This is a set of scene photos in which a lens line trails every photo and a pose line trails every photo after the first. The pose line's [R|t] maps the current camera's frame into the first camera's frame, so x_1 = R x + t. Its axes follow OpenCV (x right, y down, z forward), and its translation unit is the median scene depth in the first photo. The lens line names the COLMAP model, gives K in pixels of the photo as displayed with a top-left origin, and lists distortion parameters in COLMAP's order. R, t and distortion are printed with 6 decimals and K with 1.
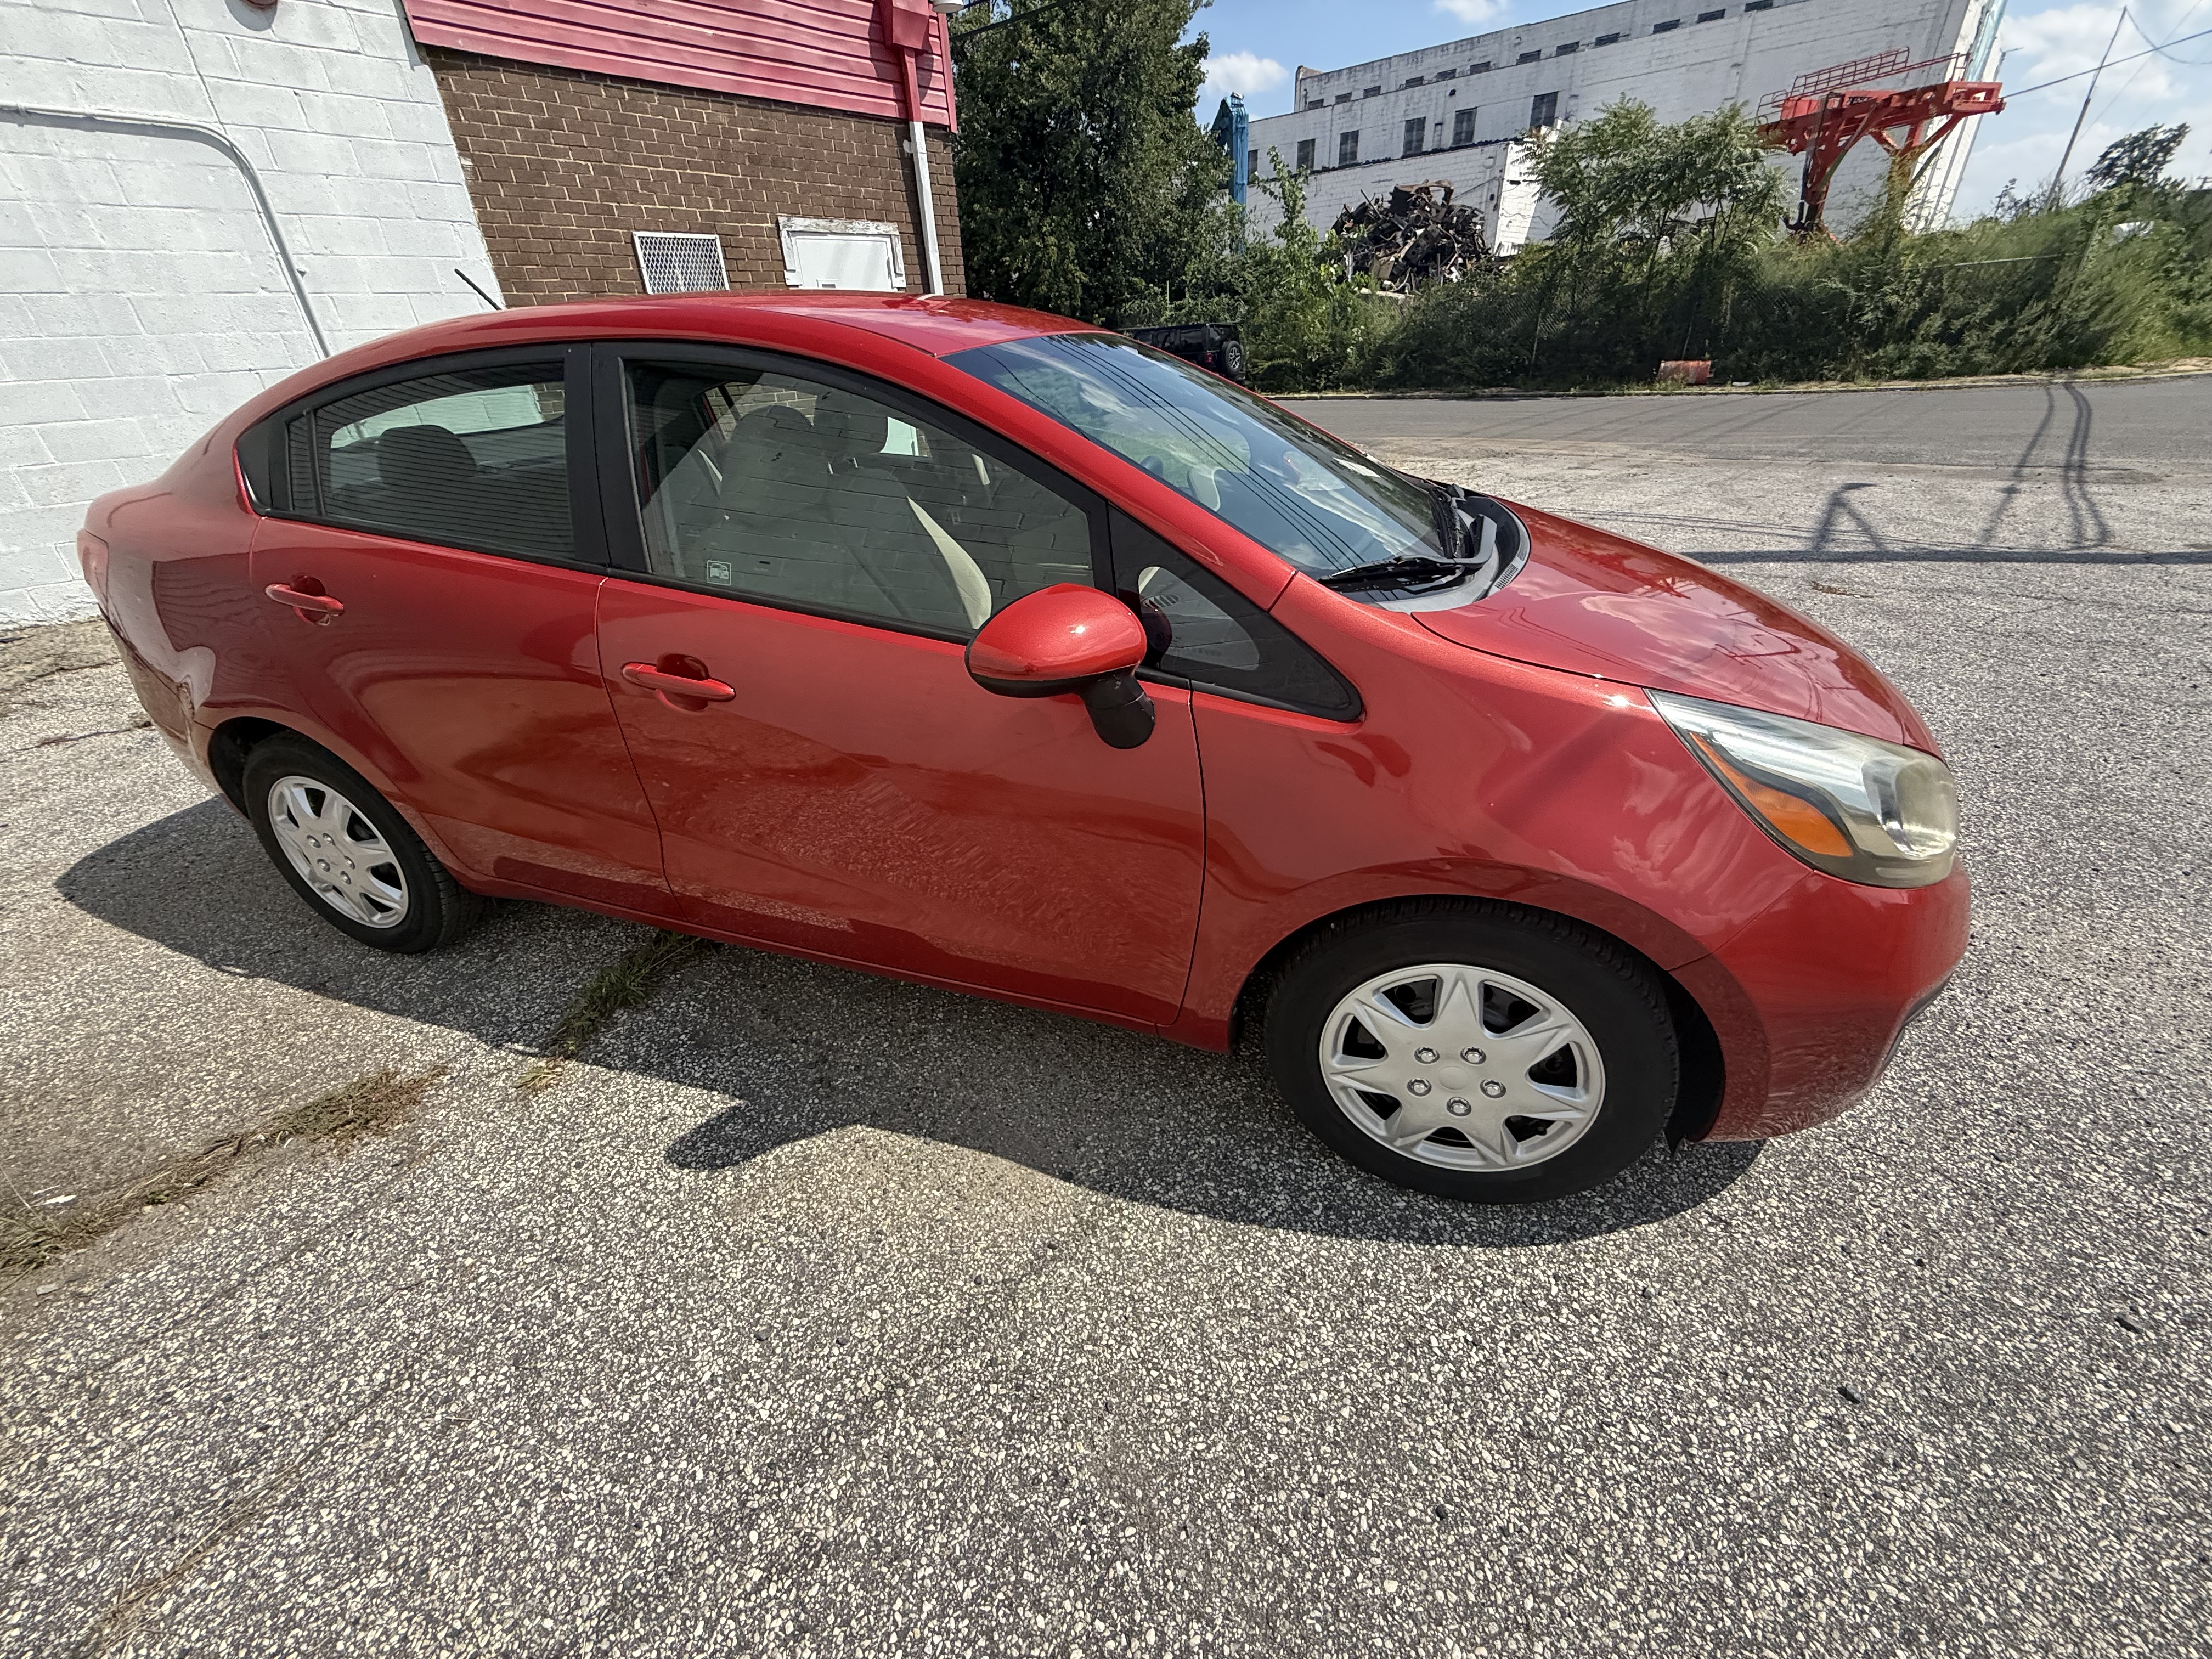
lens RADIAL K [[883.3, 0, 1105.9], [0, 883.3, 832.9], [0, 0, 1]] dist [-0.001204, -0.000329]
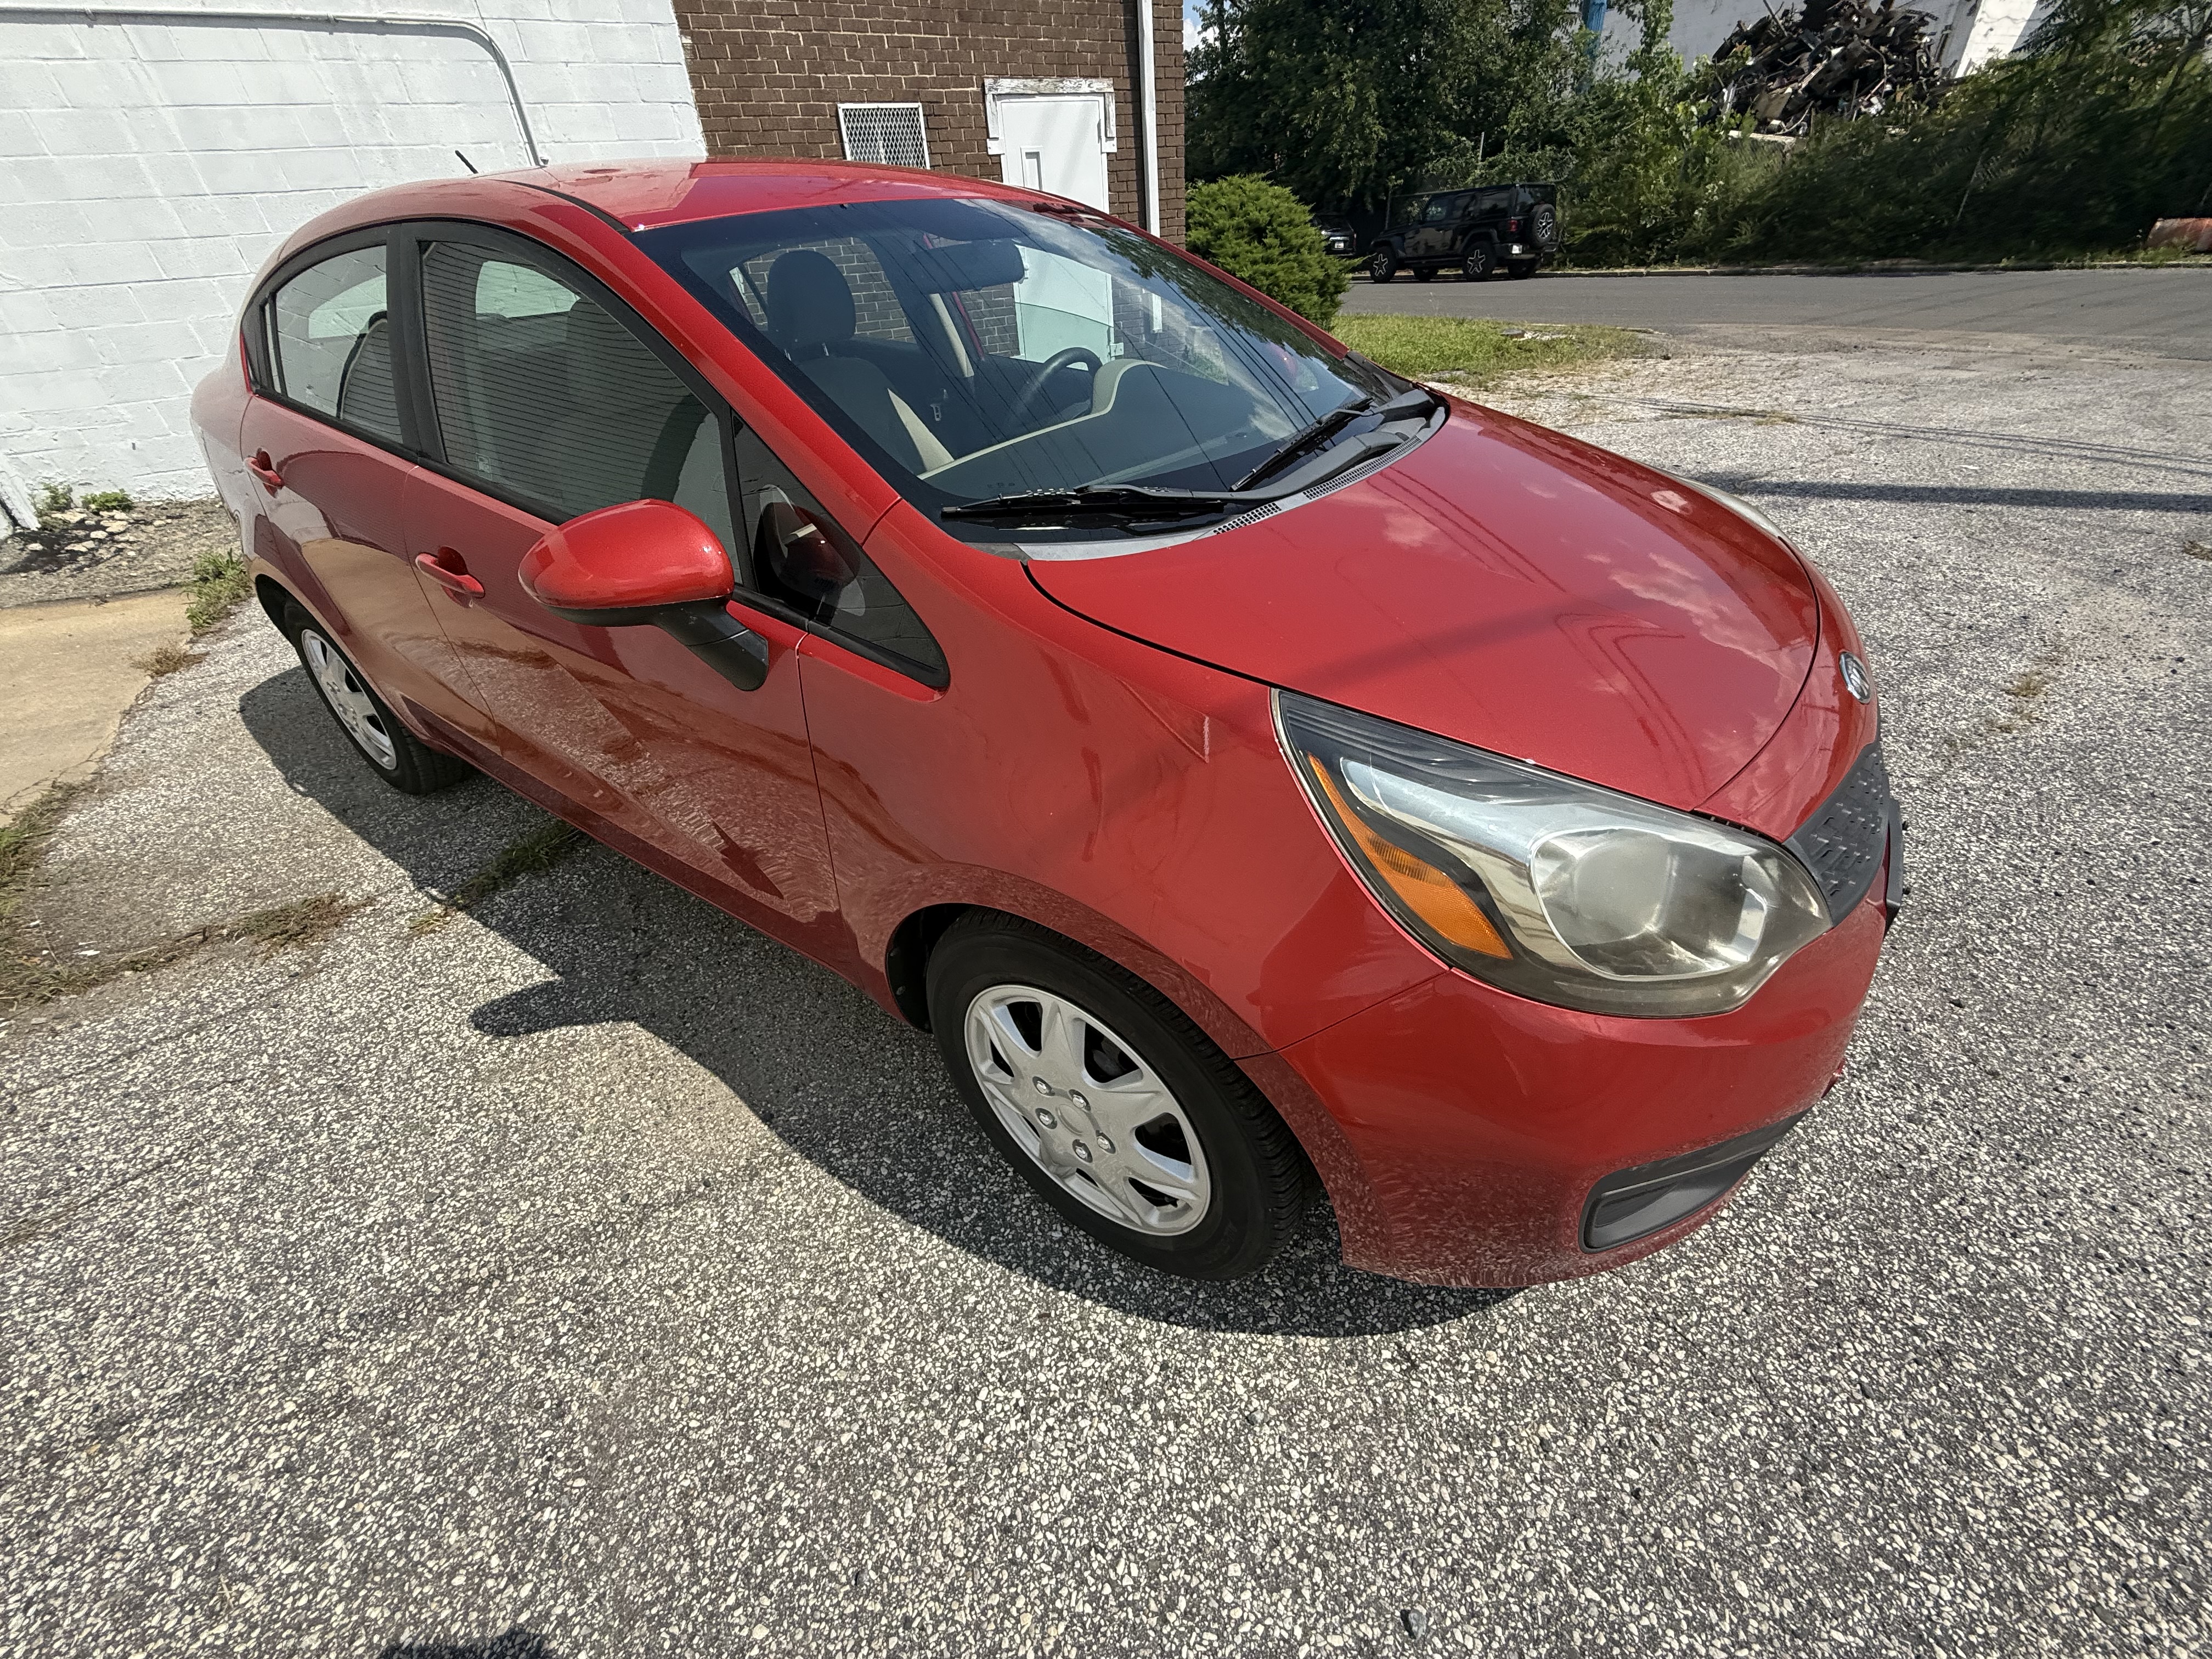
lens RADIAL K [[887.0, 0, 1106.8], [0, 887.0, 828.4], [0, 0, 1]] dist [-0.000526, -0.000078]
pose [[0.957626, 0.147947, -0.247112, 0.510397], [-0.122725, 0.985801, 0.114609, -0.087042], [0.260559, -0.079425, 0.962185, 0.173256]]
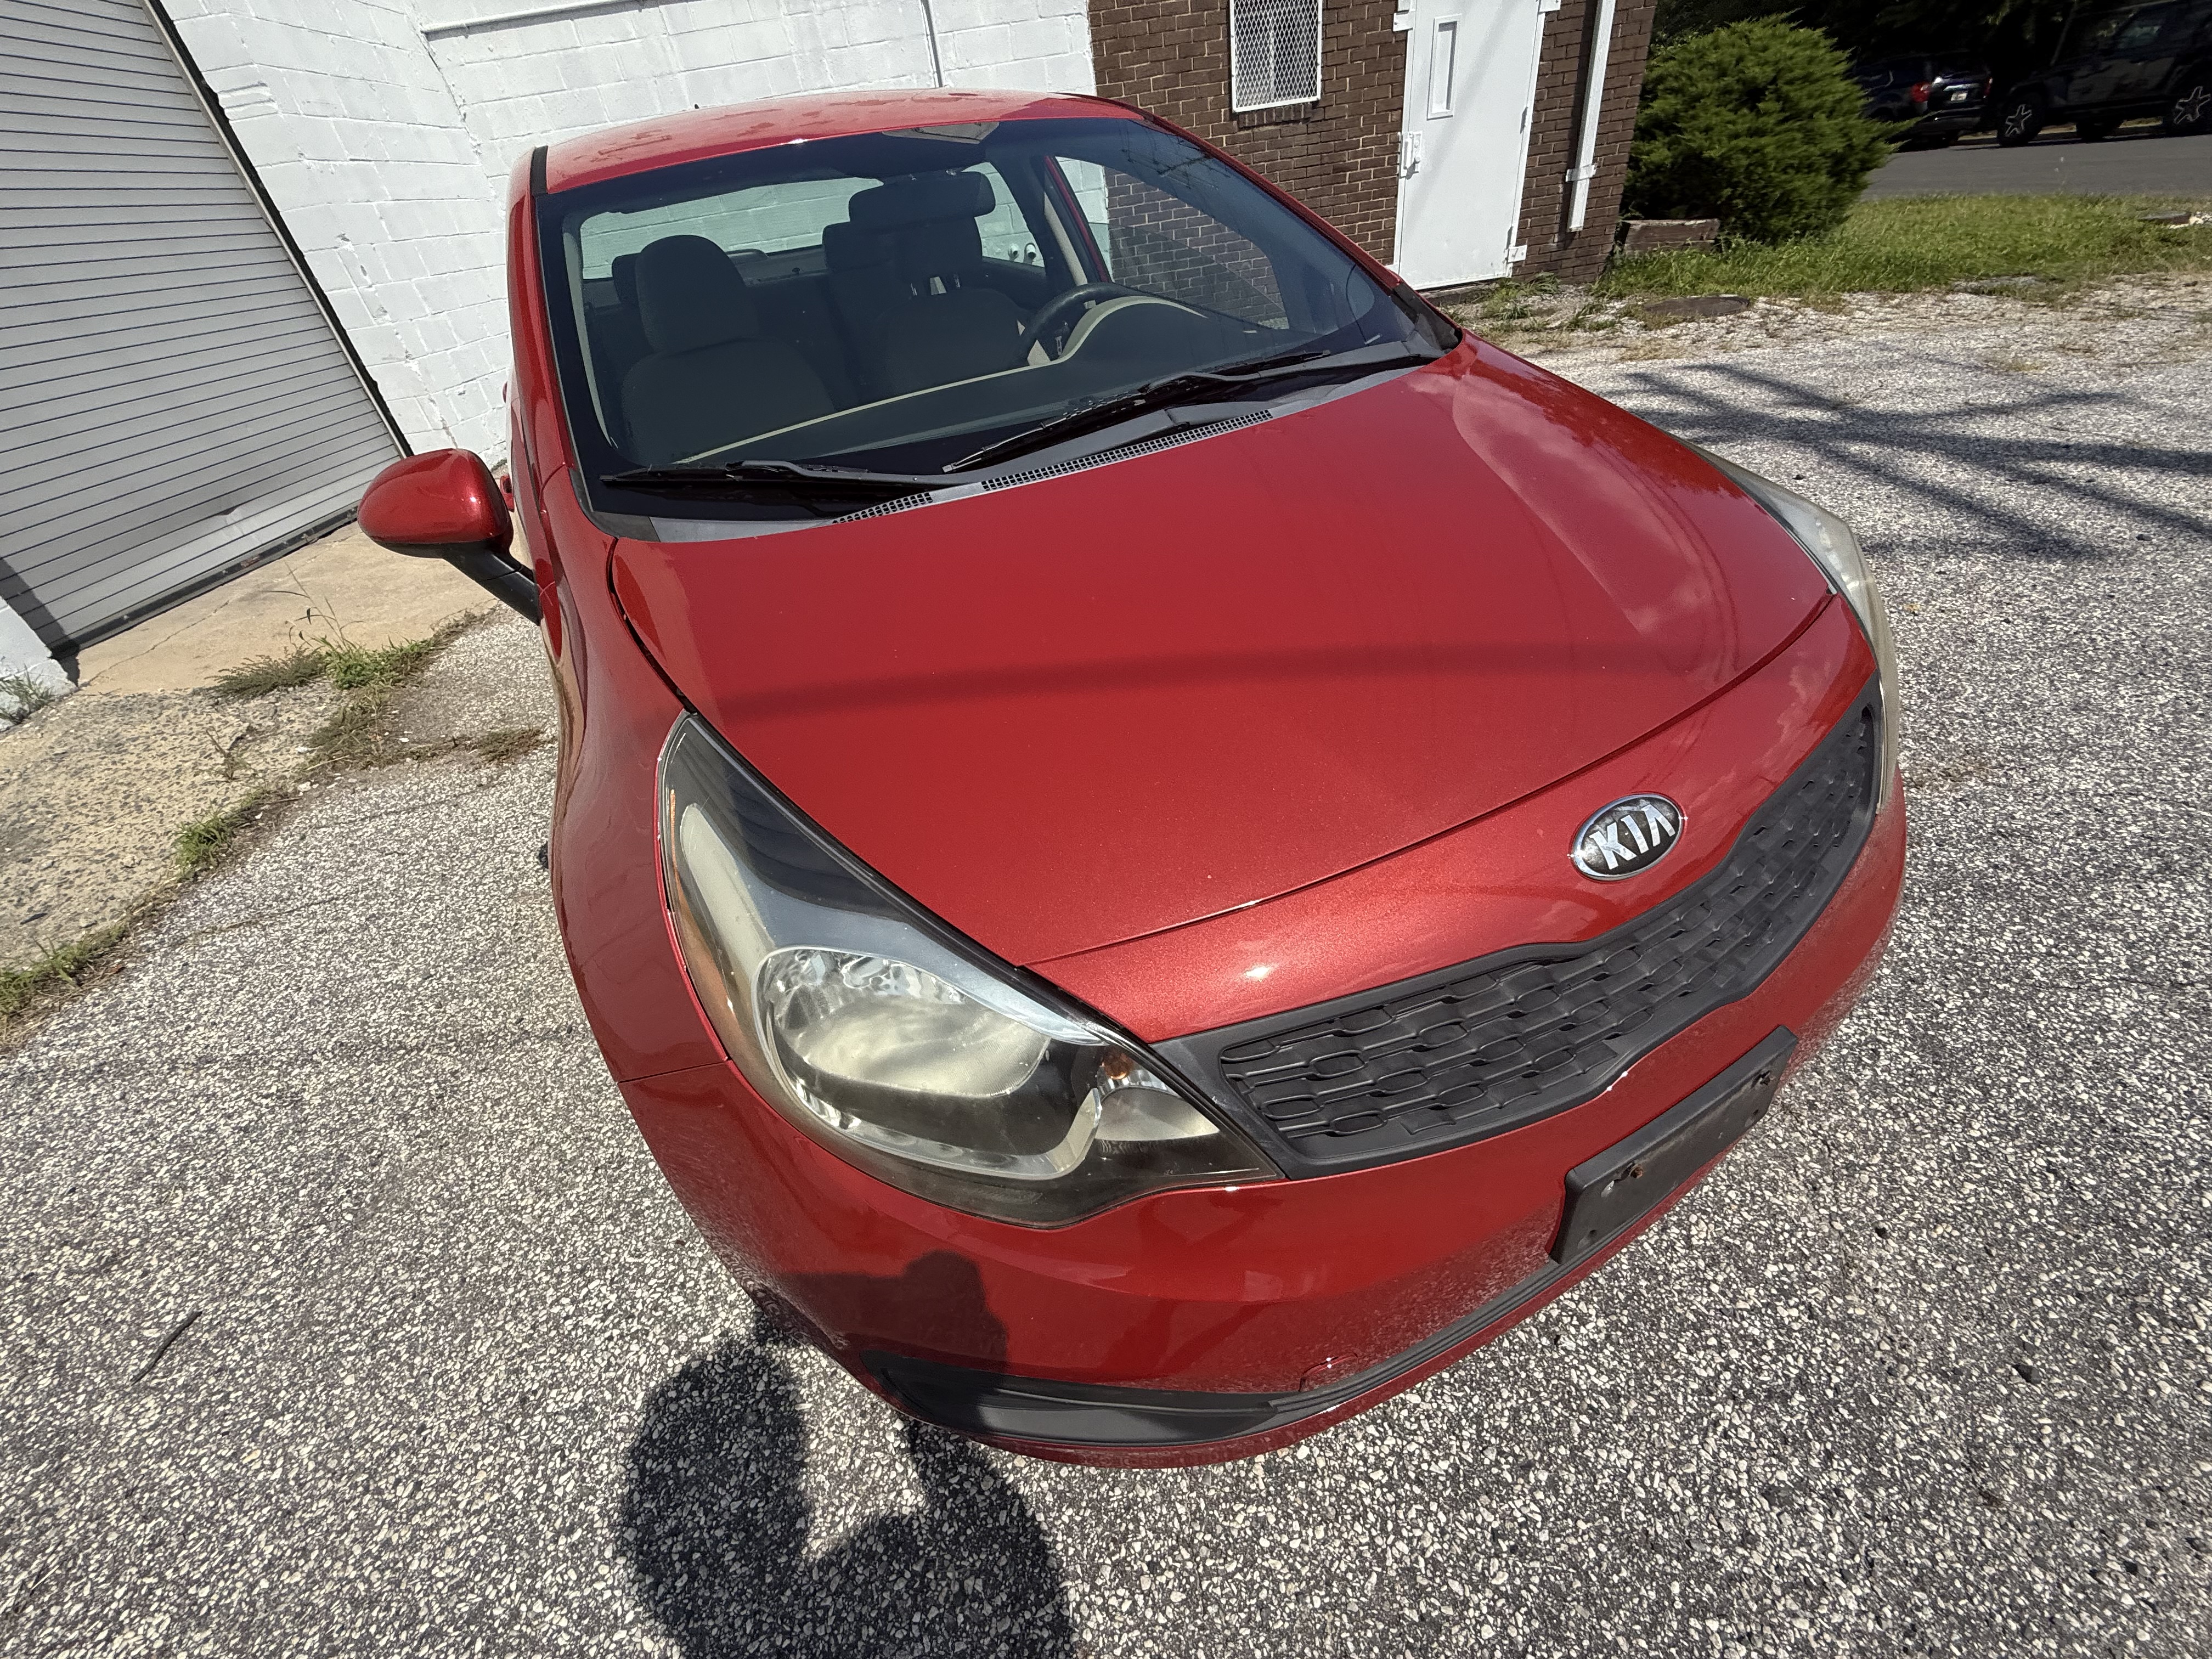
lens RADIAL K [[898.1, 0, 1099.1], [0, 898.1, 824.3], [0, 0, 1]] dist [-0.000059, 0.000000]
pose [[0.732109, 0.362170, -0.576931, 0.965041], [-0.254730, 0.931060, 0.261229, -0.260626], [0.631767, -0.044286, 0.773892, 0.484660]]
